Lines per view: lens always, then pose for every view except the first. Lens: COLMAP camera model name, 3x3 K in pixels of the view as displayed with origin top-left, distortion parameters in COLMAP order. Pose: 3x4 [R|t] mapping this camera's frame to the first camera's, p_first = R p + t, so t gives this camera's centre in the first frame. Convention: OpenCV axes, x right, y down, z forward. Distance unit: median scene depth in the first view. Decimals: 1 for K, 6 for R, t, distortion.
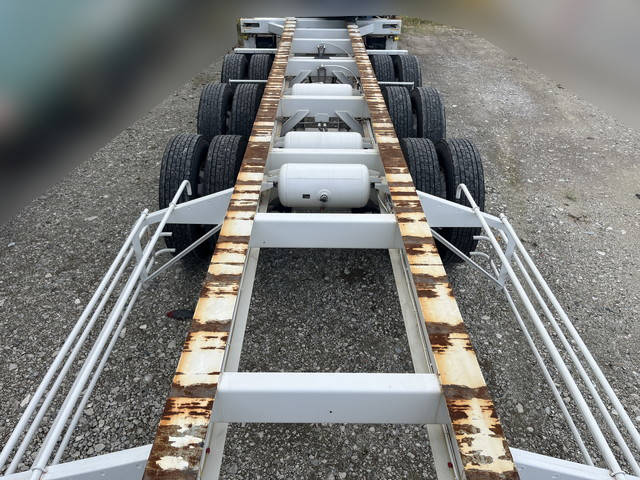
lens RADIAL K [[509.9, 0, 319.0], [0, 509.9, 241.4], [0, 0, 1]] dist [0.035596, -0.050481]
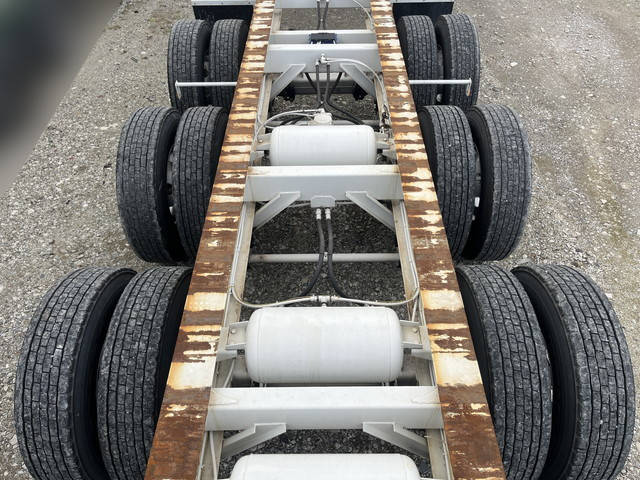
lens RADIAL K [[509.9, 0, 319.6], [0, 509.9, 238.4], [0, 0, 1]] dist [0.035596, -0.050481]
pose [[0.999661, -0.015822, -0.020678, 0.012731], [0.020038, 0.974611, 0.223007, -0.311985], [0.016624, -0.223345, 0.974598, 0.406487]]
